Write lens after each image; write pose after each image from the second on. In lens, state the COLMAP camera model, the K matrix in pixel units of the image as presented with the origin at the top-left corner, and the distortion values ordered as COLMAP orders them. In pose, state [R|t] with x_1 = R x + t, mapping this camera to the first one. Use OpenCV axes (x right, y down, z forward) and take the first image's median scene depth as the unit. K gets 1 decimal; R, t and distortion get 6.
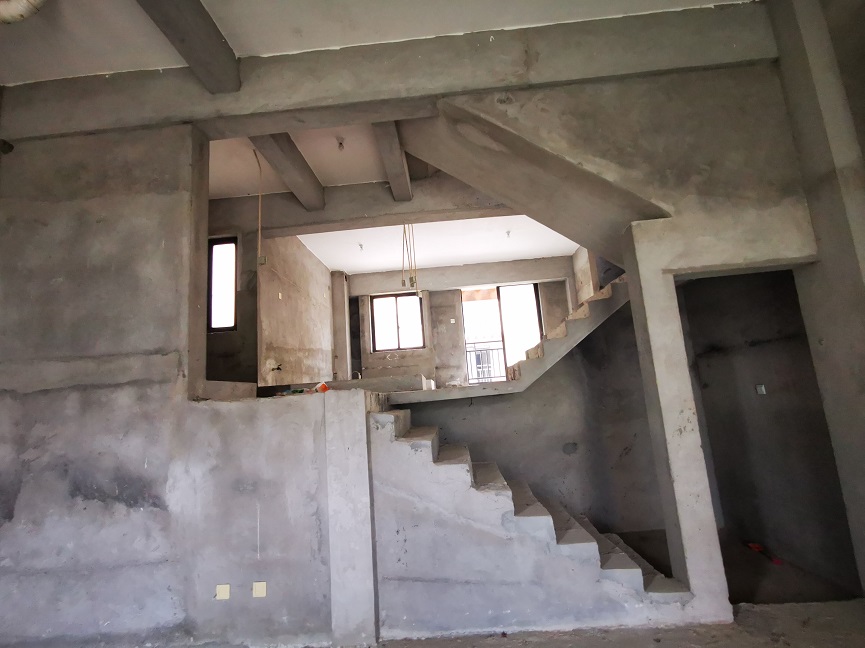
lens RADIAL K [[418.4, 0, 433.0], [0, 418.4, 322.1], [0, 0, 1]] dist [-0.033914, 0.027268]
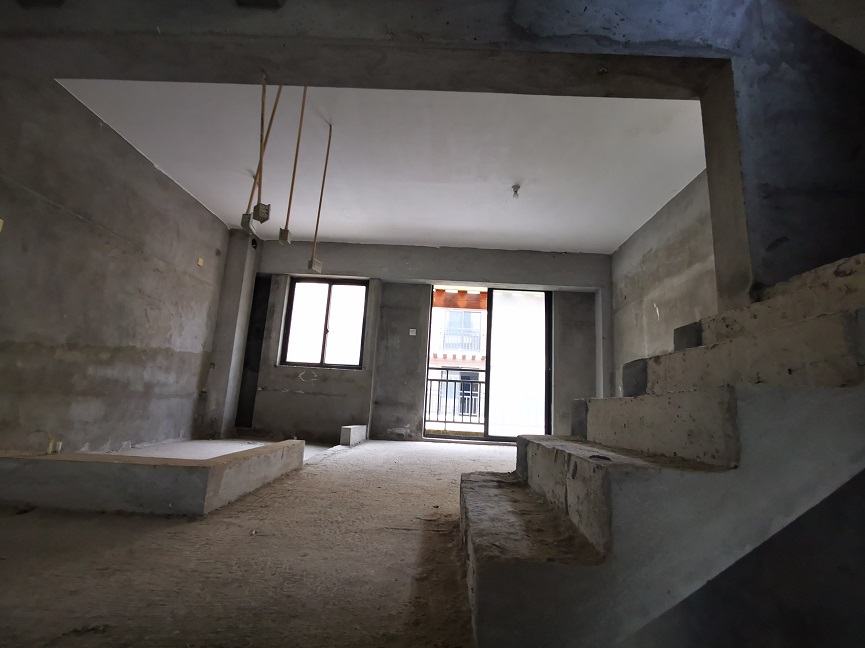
lens RADIAL K [[418.4, 0, 433.0], [0, 418.4, 322.1], [0, 0, 1]] dist [-0.033914, 0.027268]
pose [[0.991372, 0.131073, -0.001074, 0.076984], [-0.131052, 0.990988, -0.027727, -0.004468], [-0.002570, 0.027629, 0.999615, 0.365897]]
